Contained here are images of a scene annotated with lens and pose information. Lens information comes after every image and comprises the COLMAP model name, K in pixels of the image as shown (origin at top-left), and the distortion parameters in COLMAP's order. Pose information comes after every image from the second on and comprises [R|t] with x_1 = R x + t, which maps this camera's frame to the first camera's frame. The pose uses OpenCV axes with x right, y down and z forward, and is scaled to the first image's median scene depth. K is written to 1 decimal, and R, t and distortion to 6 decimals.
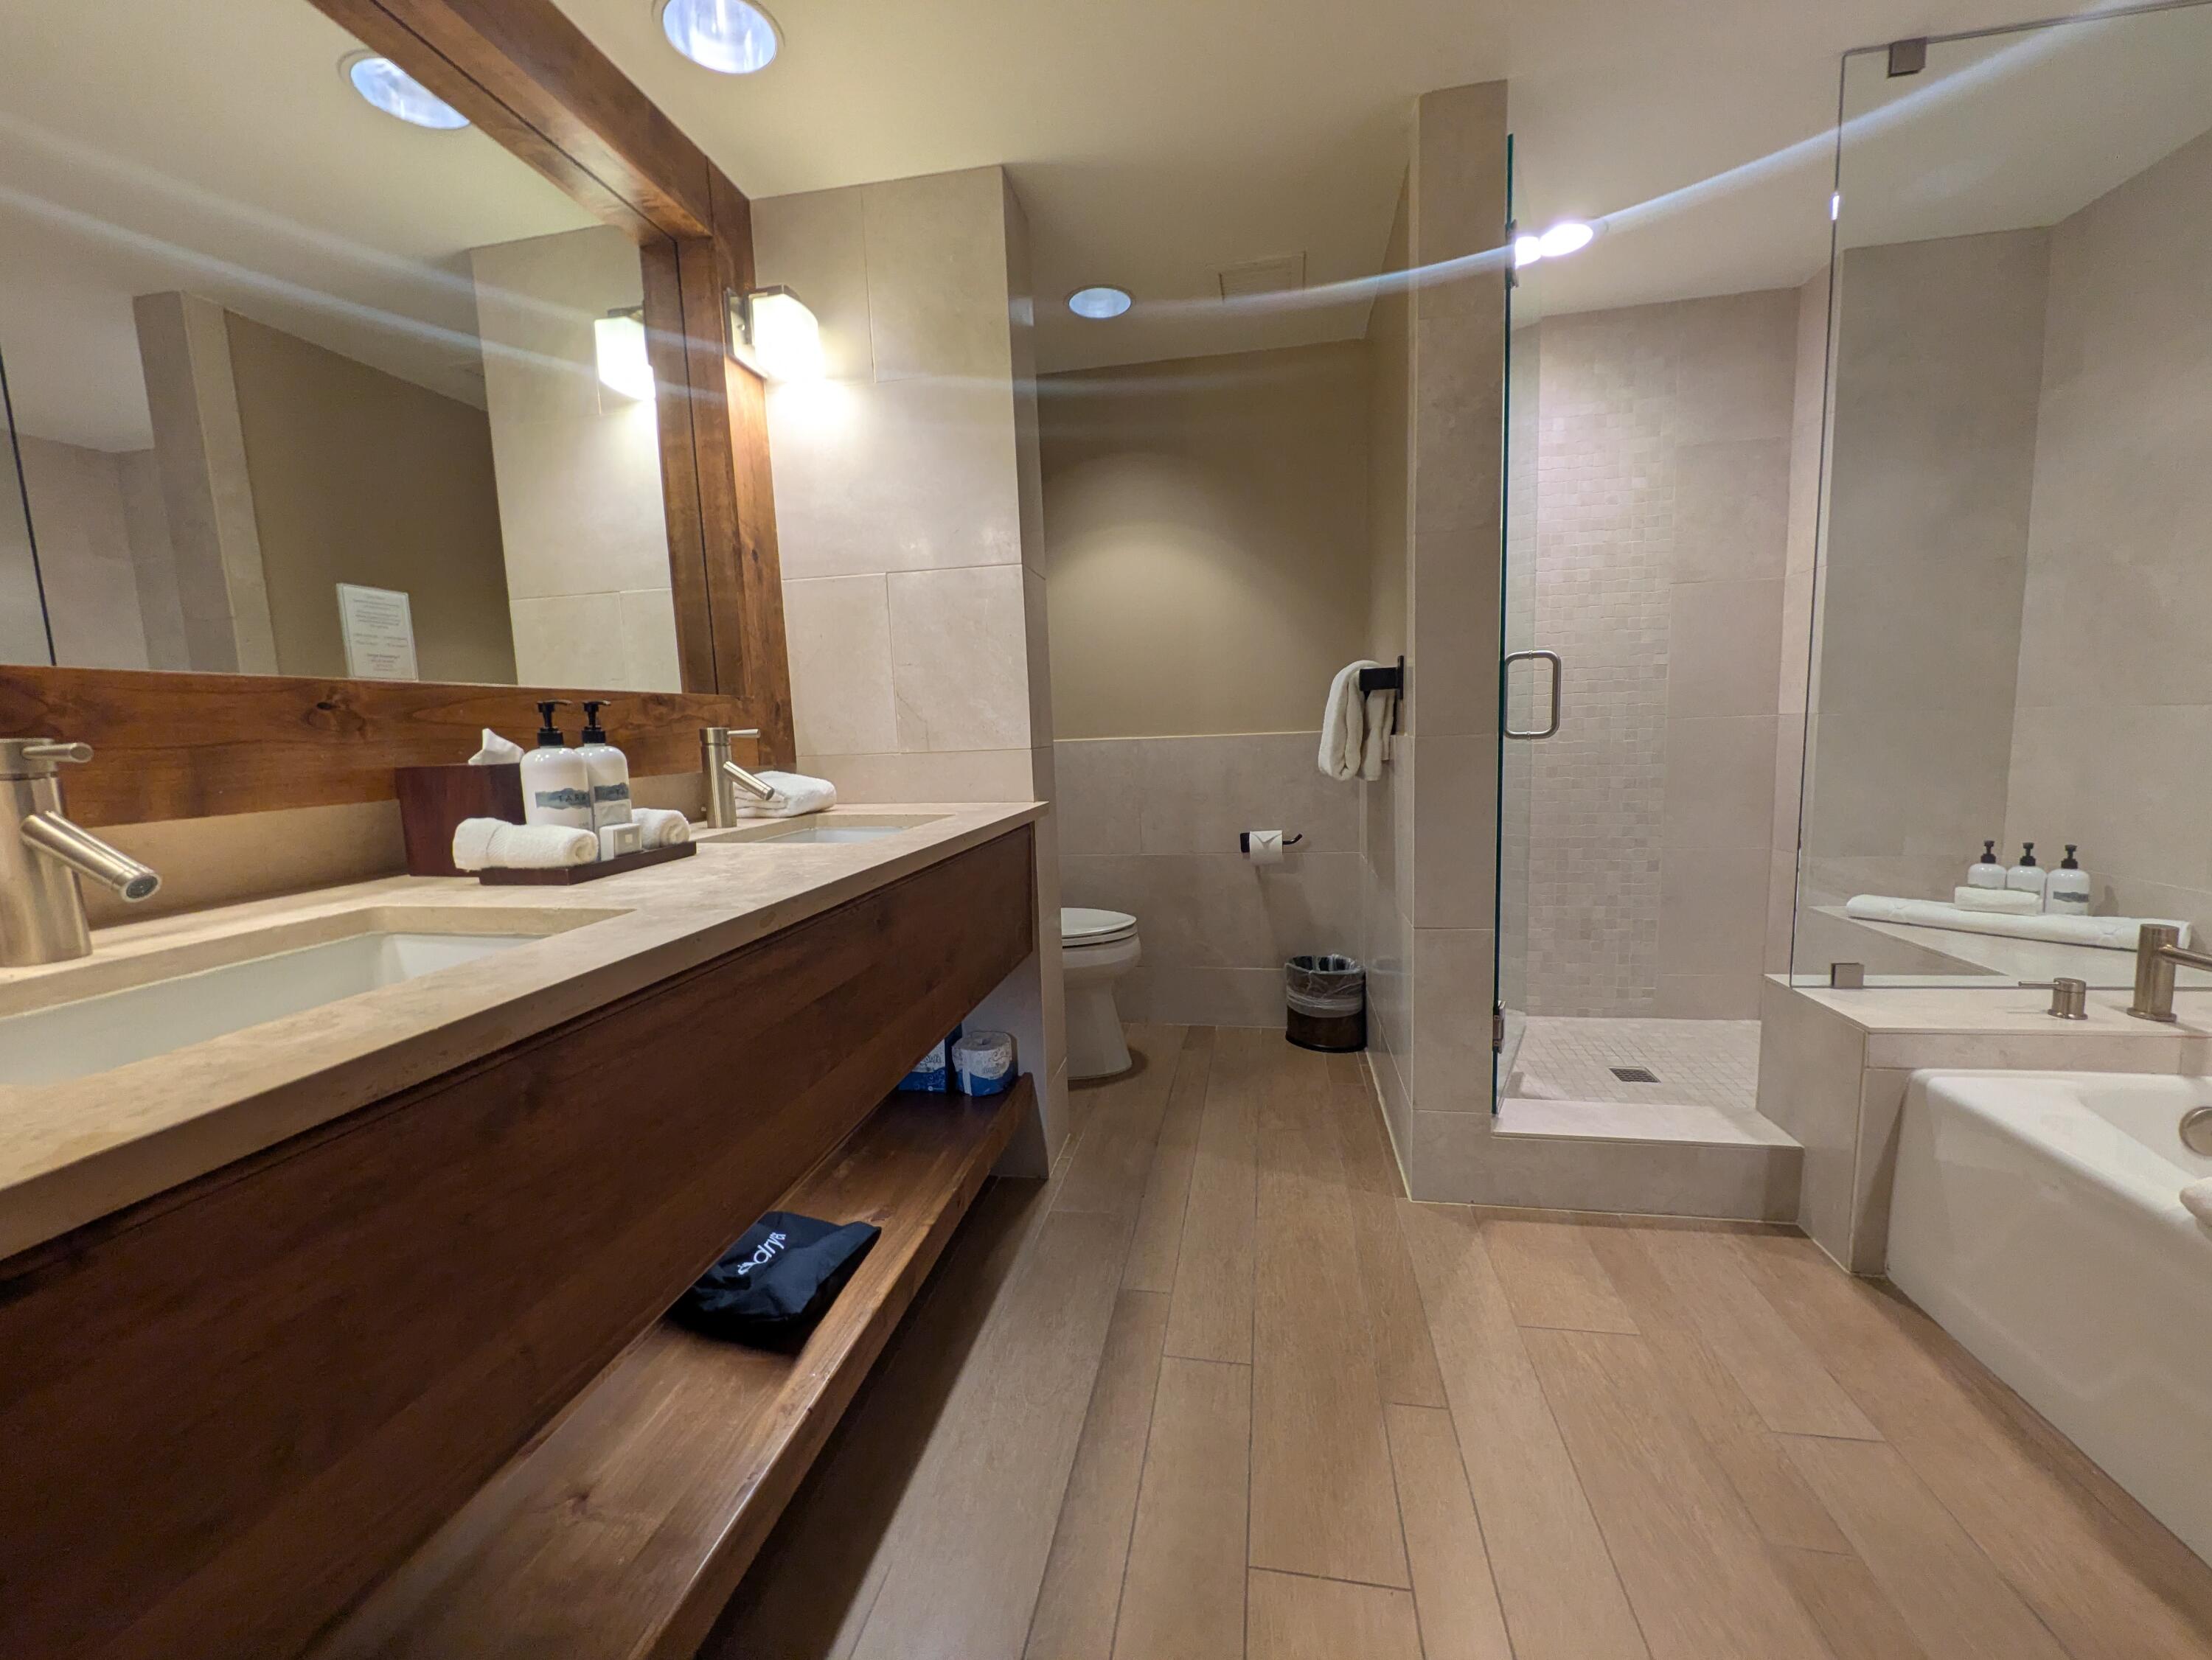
lens RADIAL K [[876.0, 0, 1104.4], [0, 876.0, 833.9], [0, 0, 1]] dist [-0.000388, -0.000259]
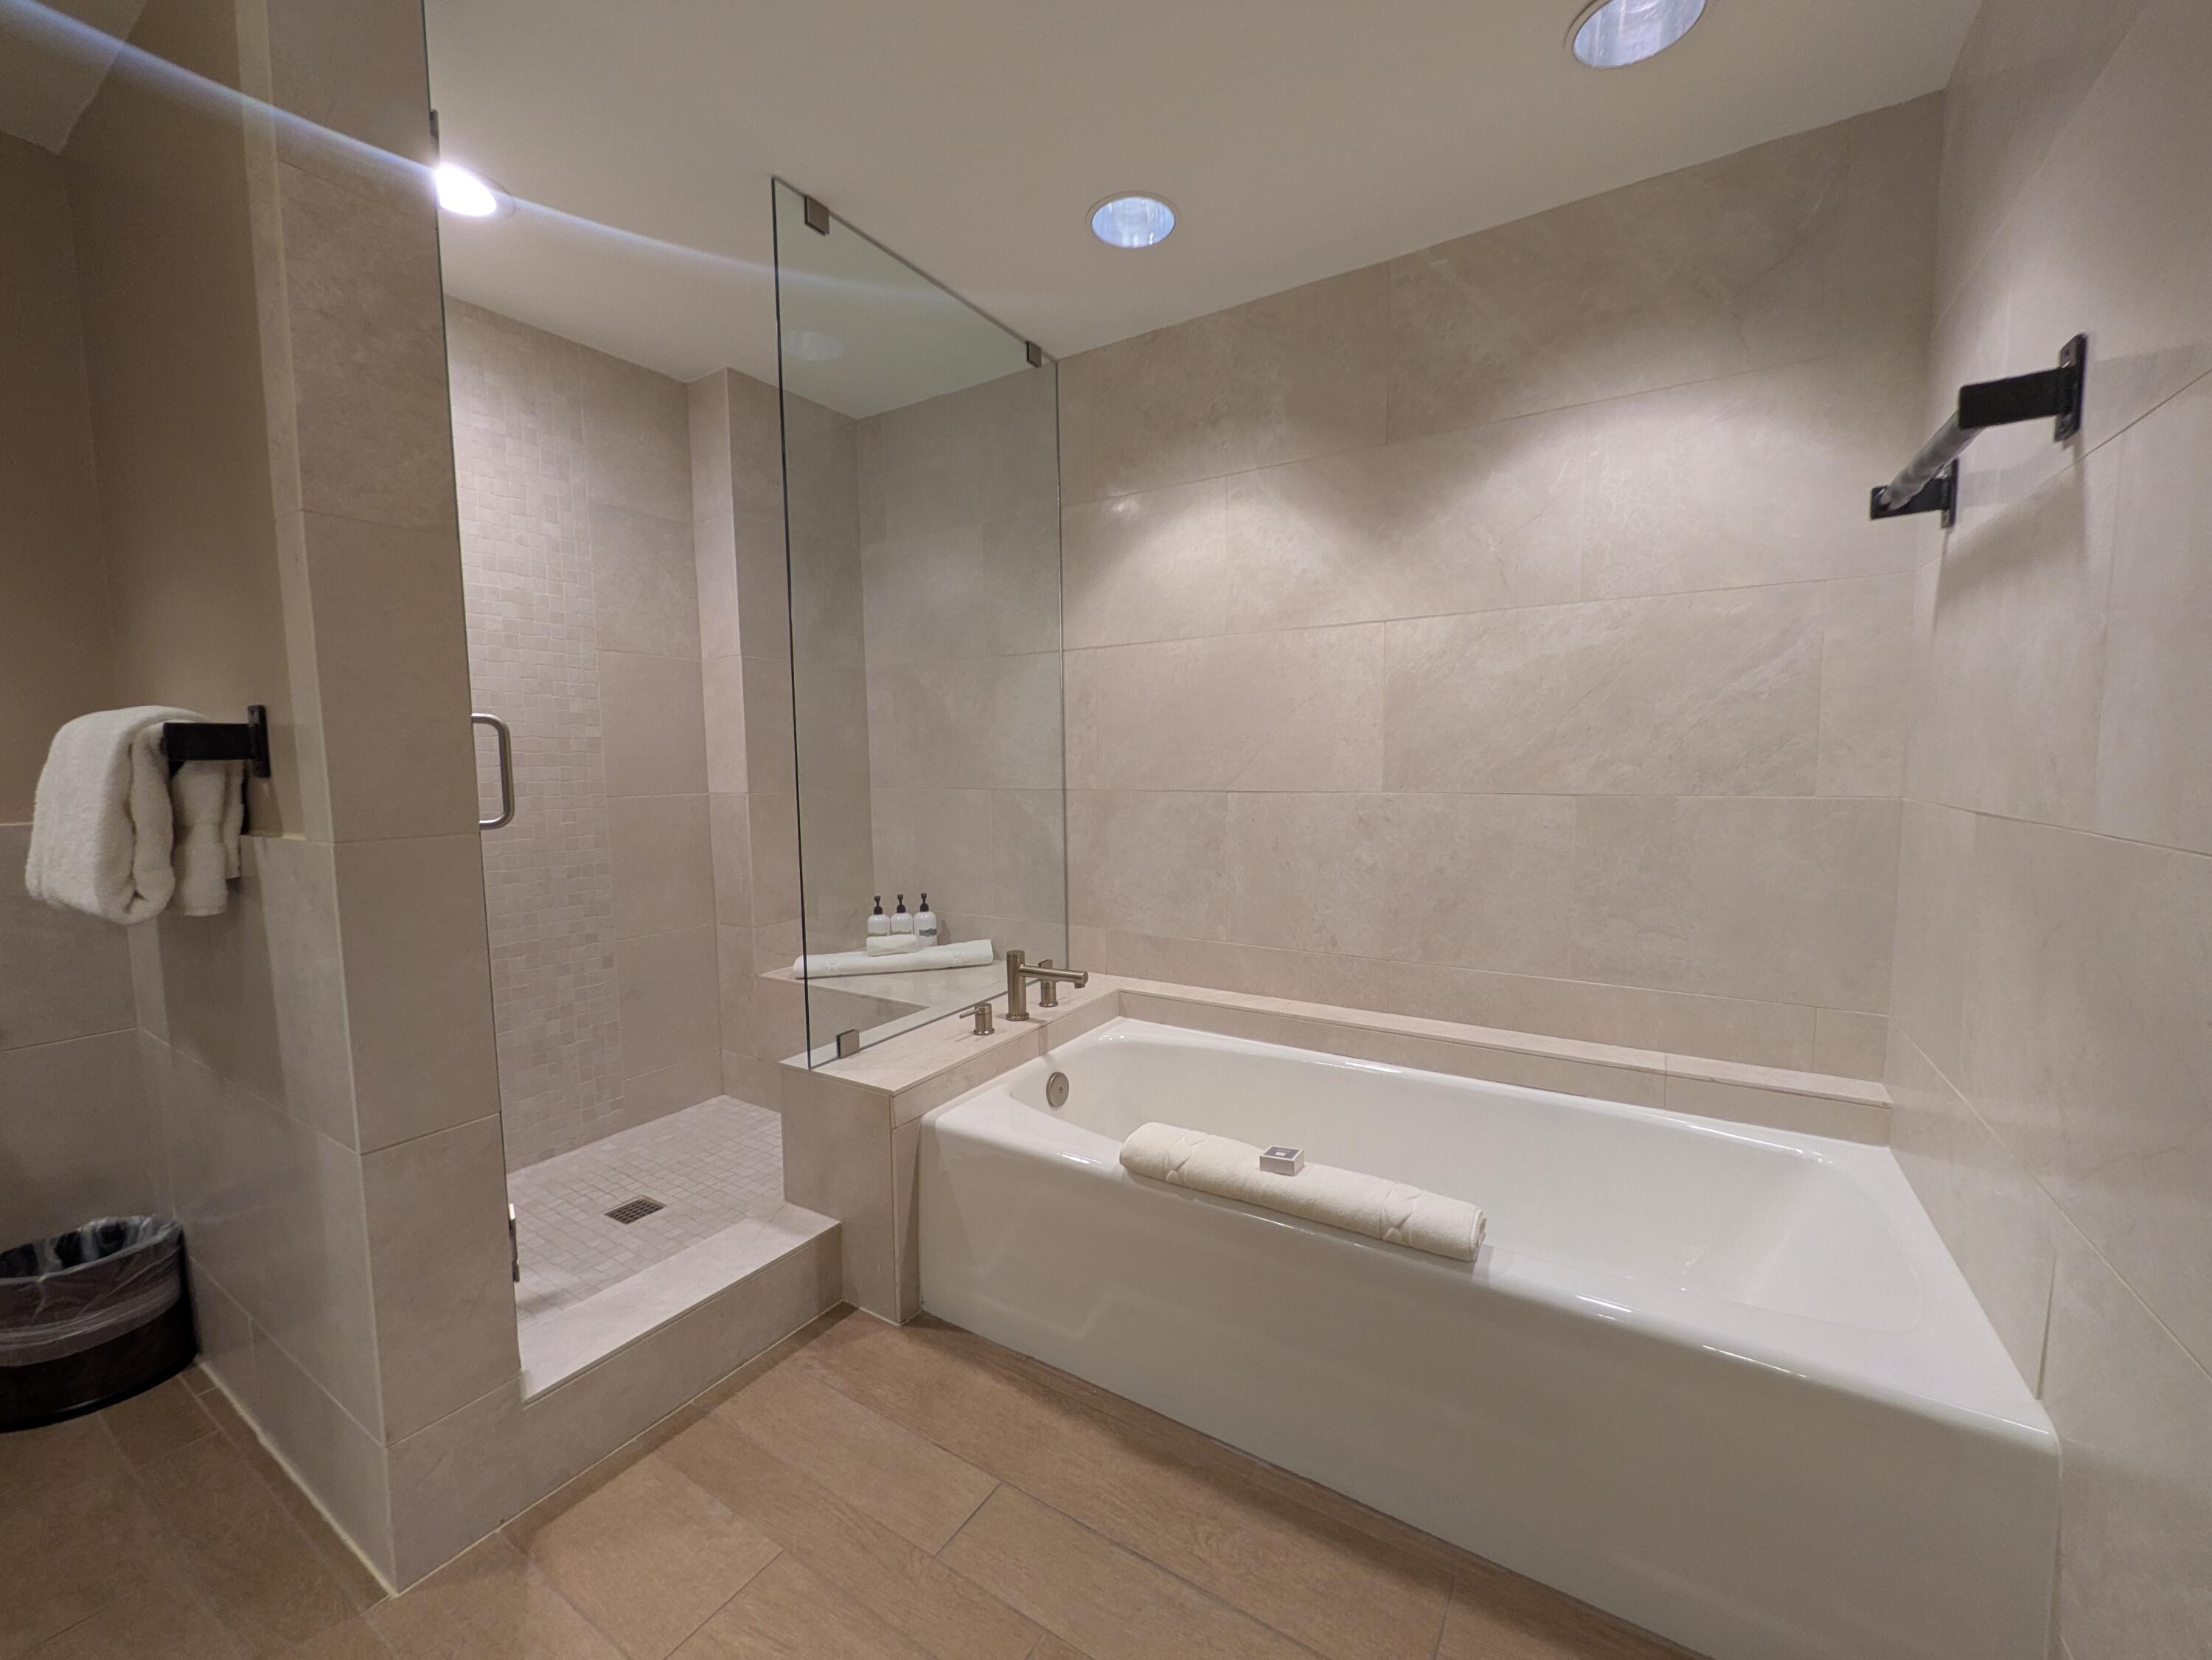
lens RADIAL K [[876.0, 0, 1117.9], [0, 876.0, 829.6], [0, 0, 1]] dist [-0.000388, -0.000259]
pose [[0.362585, -0.042822, 0.930966, -0.011638], [0.112903, 0.993604, 0.001731, -0.051744], [-0.925086, 0.104482, 0.365101, 0.237022]]
